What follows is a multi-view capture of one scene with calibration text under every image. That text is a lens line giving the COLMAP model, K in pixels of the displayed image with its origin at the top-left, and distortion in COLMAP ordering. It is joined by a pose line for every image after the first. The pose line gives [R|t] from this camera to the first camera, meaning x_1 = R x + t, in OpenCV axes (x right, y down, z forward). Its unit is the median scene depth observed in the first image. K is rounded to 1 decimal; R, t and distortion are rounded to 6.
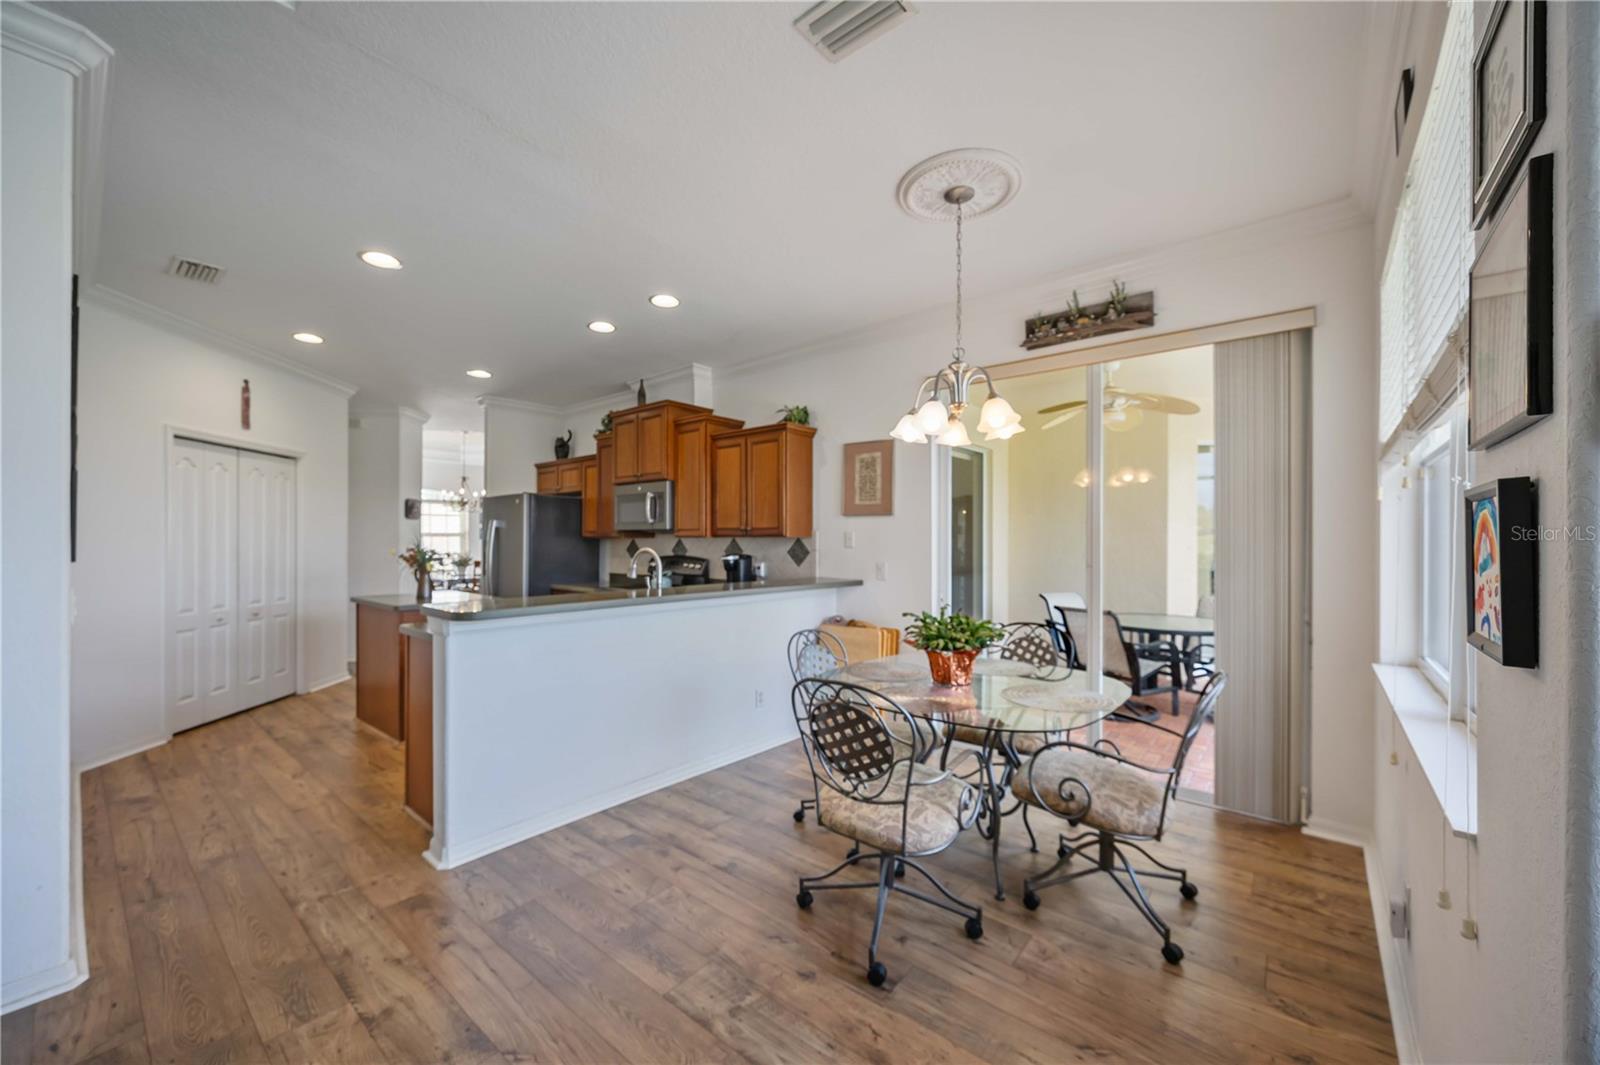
lens RADIAL K [[615.0, 0, 802.5], [0, 615.0, 539.2], [0, 0, 1]] dist [0.002026, -0.000852]
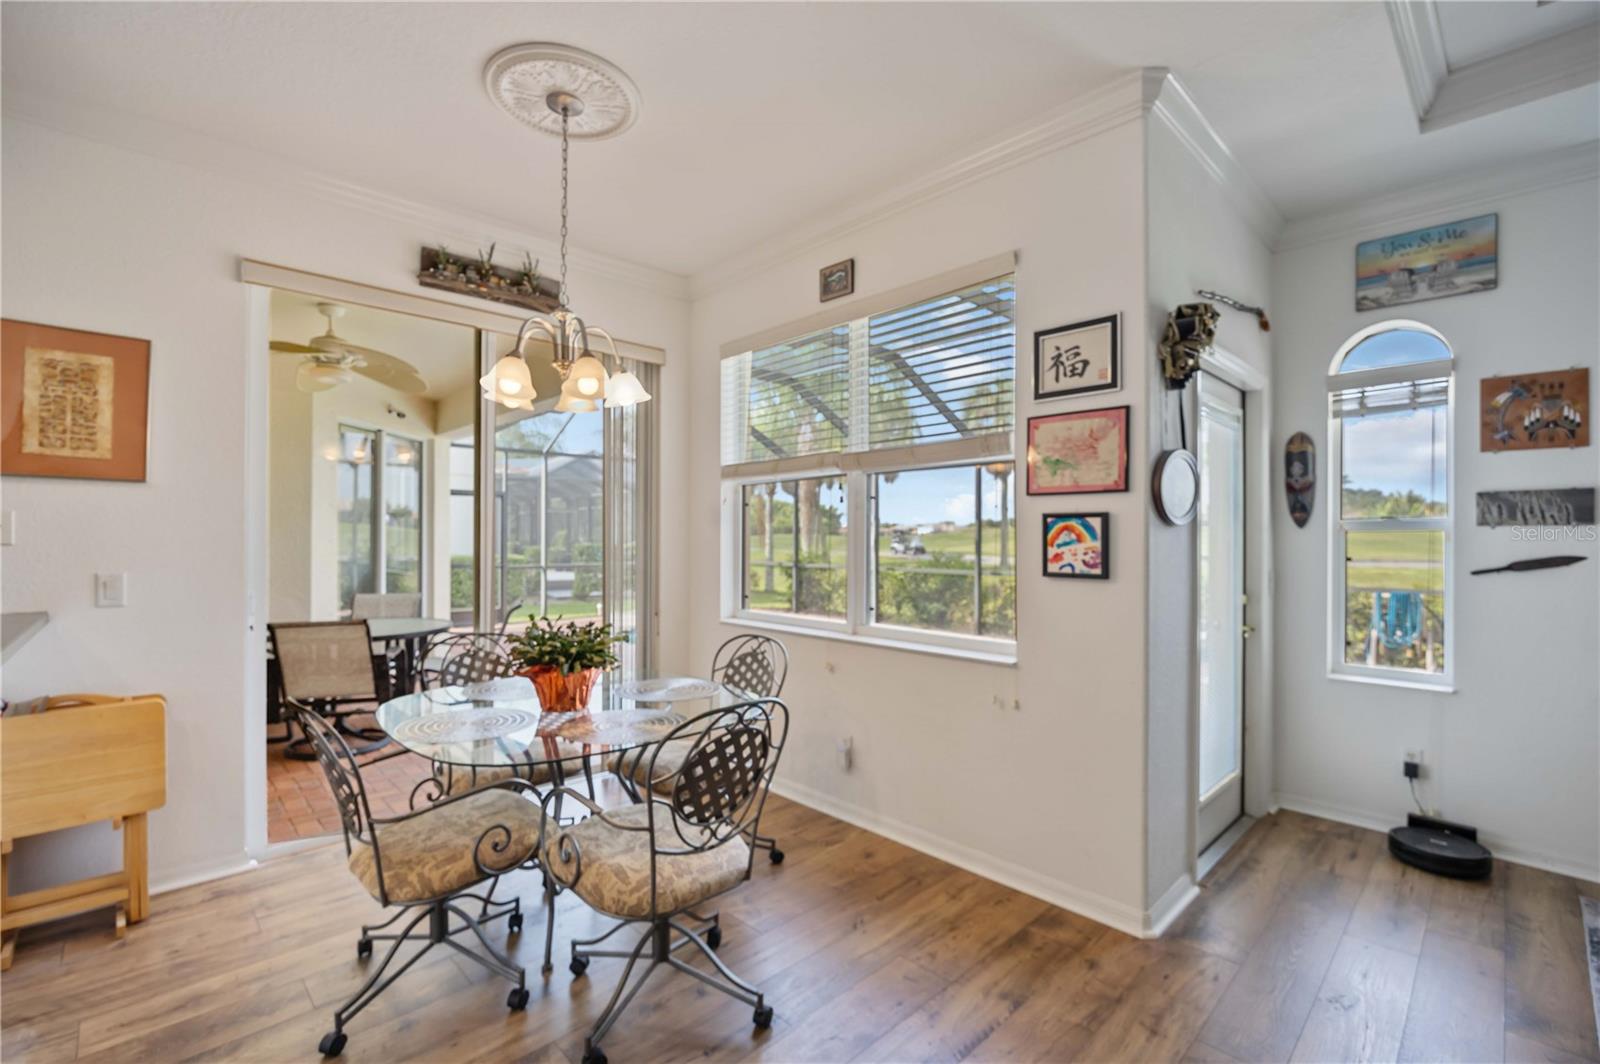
lens RADIAL K [[711.8, 0, 801.3], [0, 711.8, 527.5], [0, 0, 1]] dist [-0.018402, 0.001833]
pose [[0.107600, 0.009798, 0.994146, -0.351712], [-0.005657, 0.999941, -0.009243, 0.001953], [-0.994178, -0.004629, 0.107649, 0.326131]]
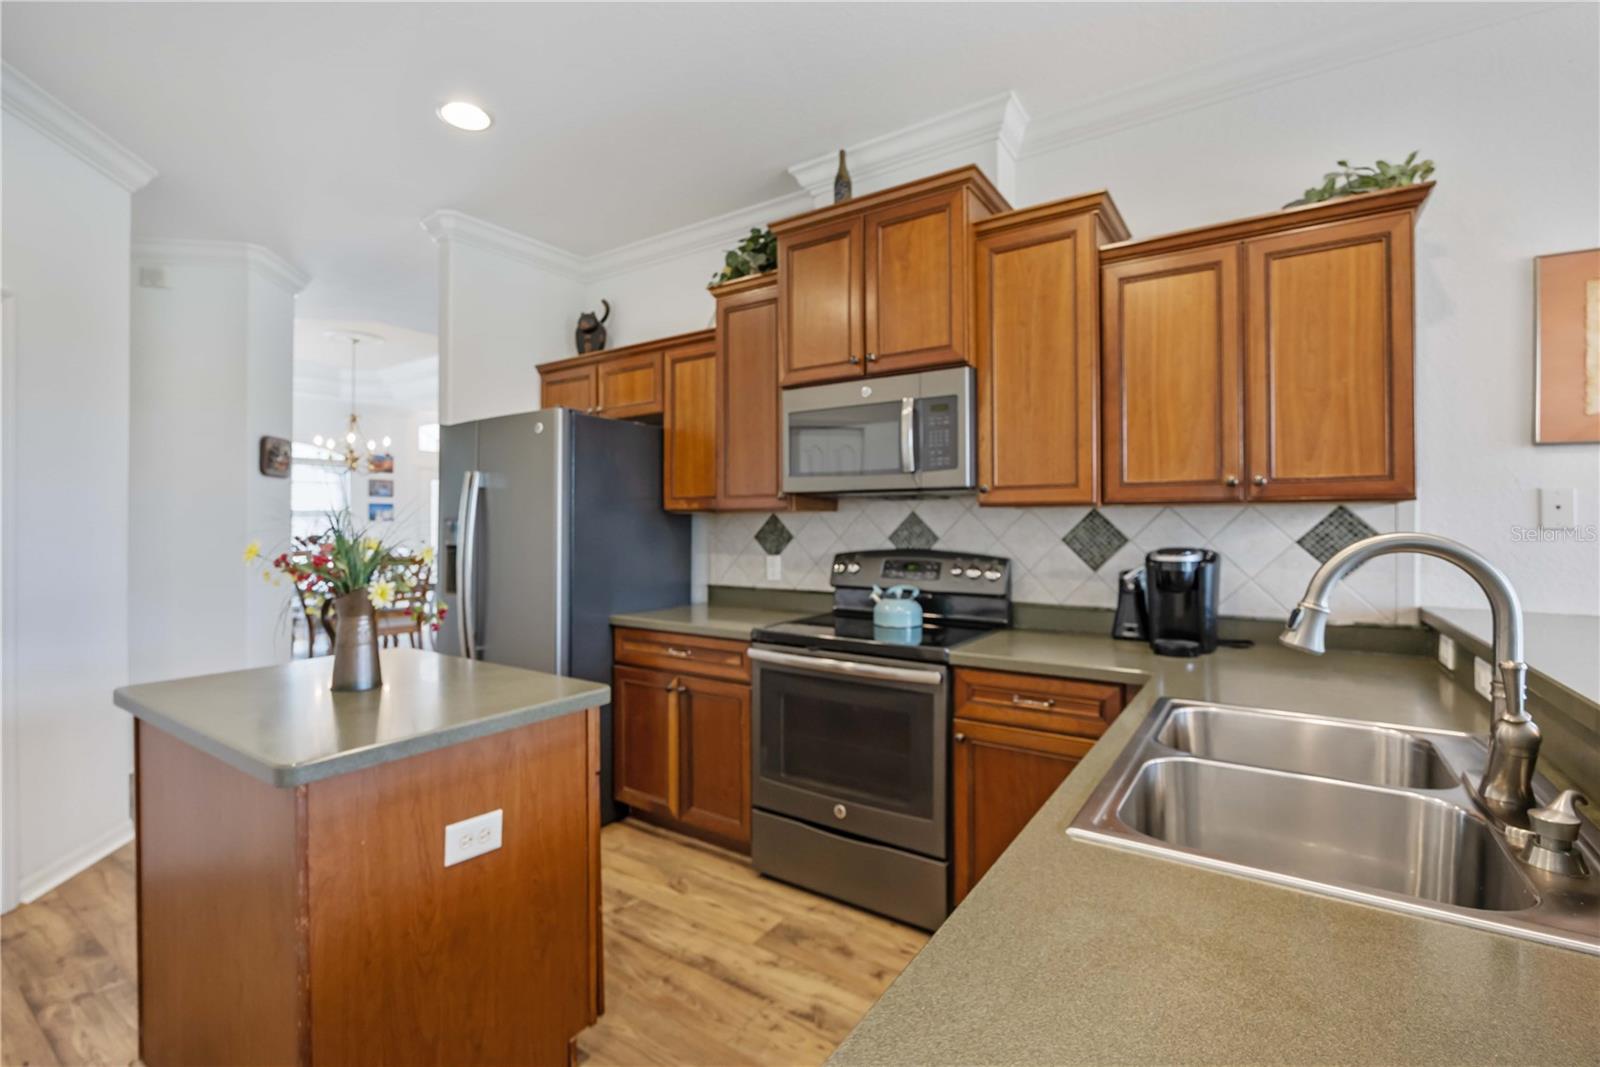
lens RADIAL K [[711.8, 0, 797.2], [0, 711.8, 522.8], [0, 0, 1]] dist [-0.018402, 0.001833]
pose [[0.995071, -0.001712, 0.099155, -0.403622], [0.001626, 0.999998, 0.000945, 0.007540], [-0.099156, -0.000779, 0.995072, 0.583203]]
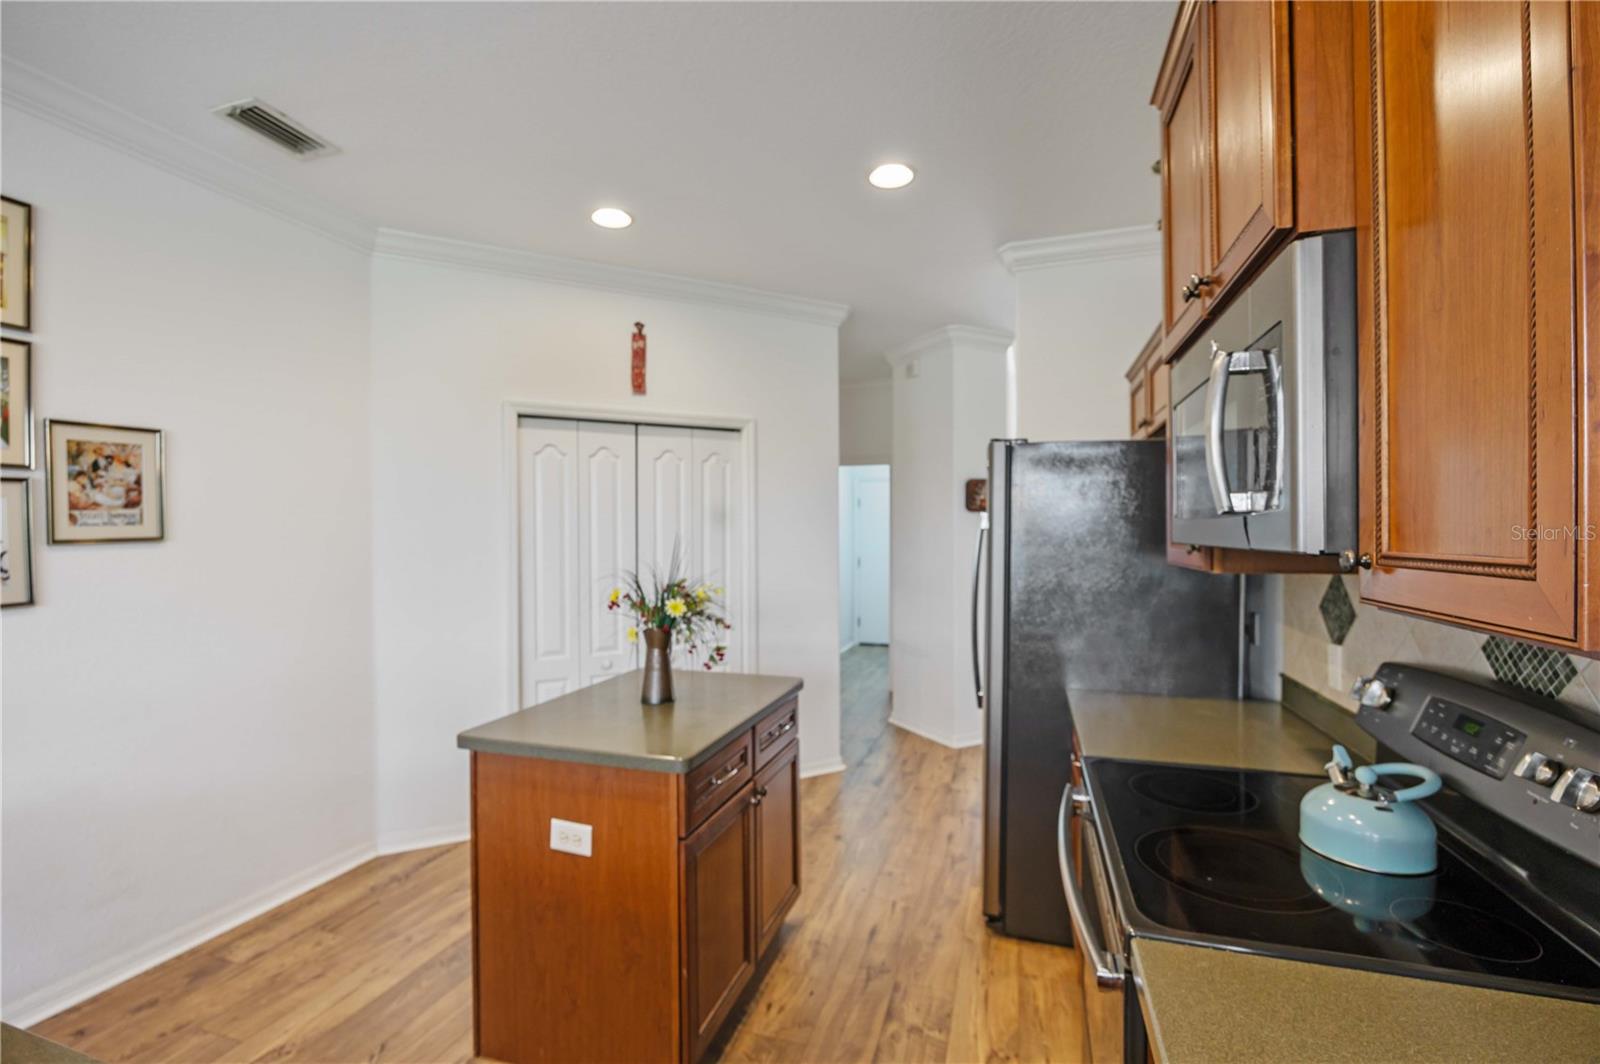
lens RADIAL K [[711.8, 0, 780.6], [0, 711.8, 535.1], [0, 0, 1]] dist [-0.018402, 0.001833]
pose [[0.374110, 0.002706, -0.927380, -0.108760], [0.008194, 0.999947, 0.006223, -0.025172], [0.927348, -0.009927, 0.374068, 0.860406]]
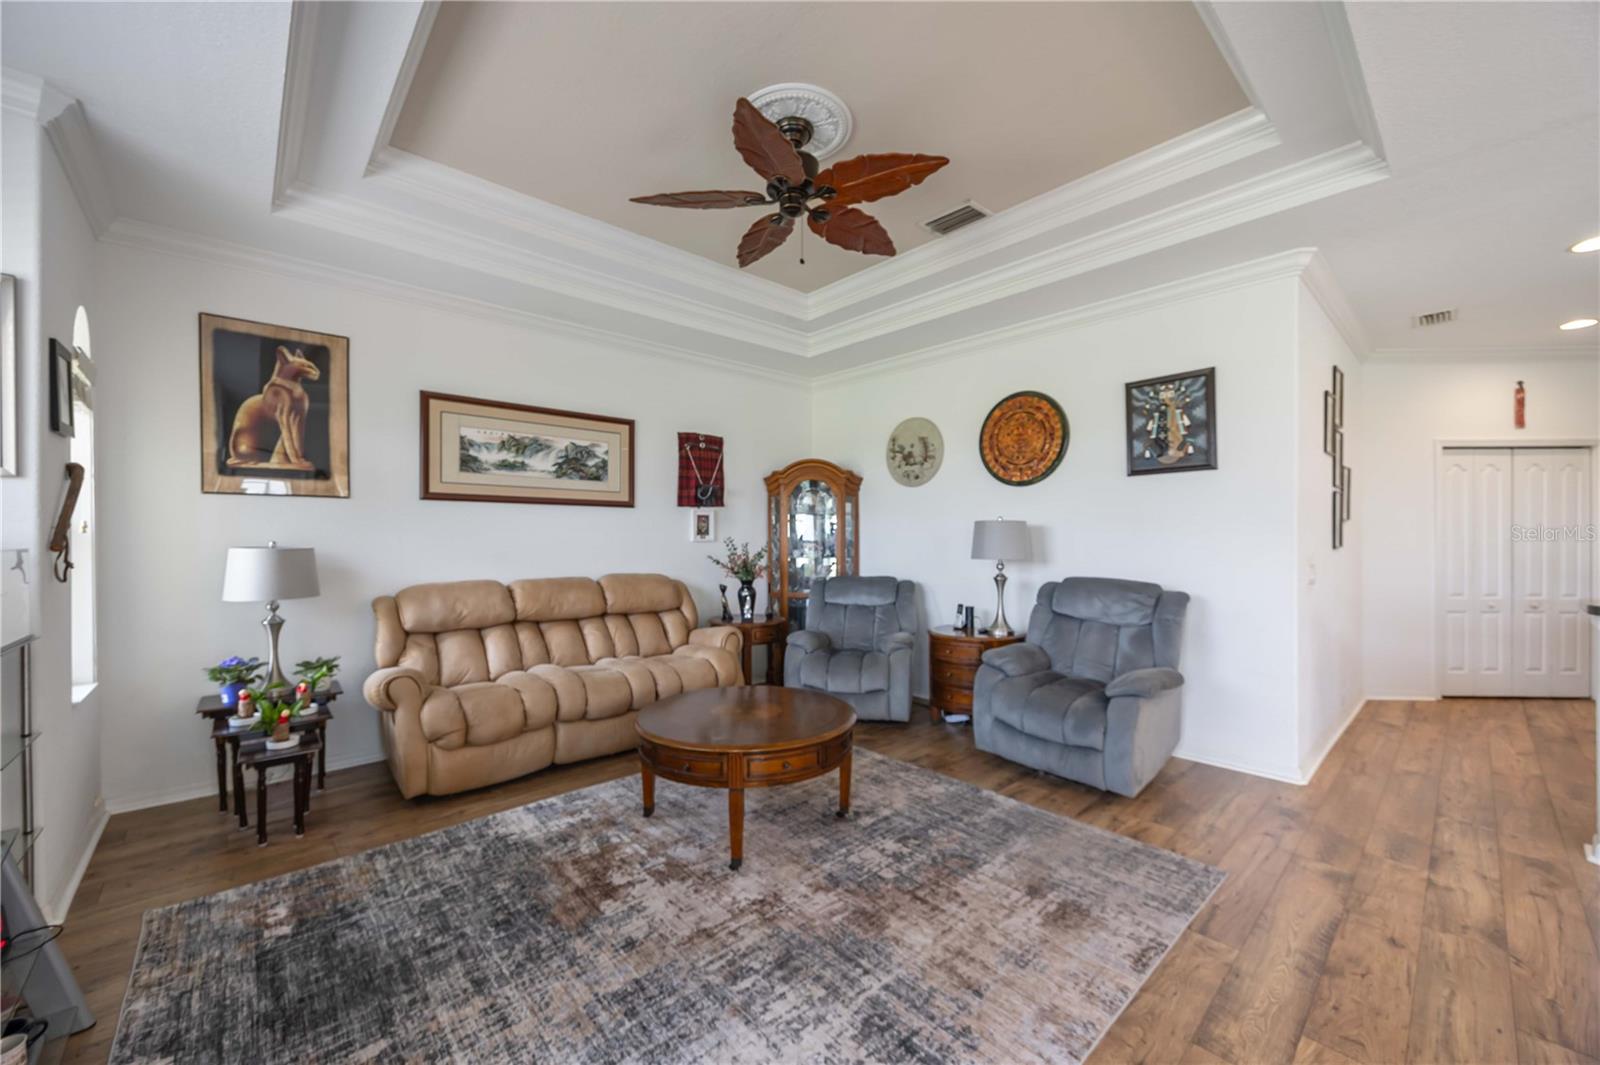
lens RADIAL K [[615.0, 0, 797.8], [0, 615.0, 535.1], [0, 0, 1]] dist [0.002026, -0.000852]
pose [[-0.136741, -0.001706, -0.990605, 0.305242], [0.002399, 0.999995, -0.002053, 0.001845], [0.990604, -0.002657, -0.136736, -0.075164]]
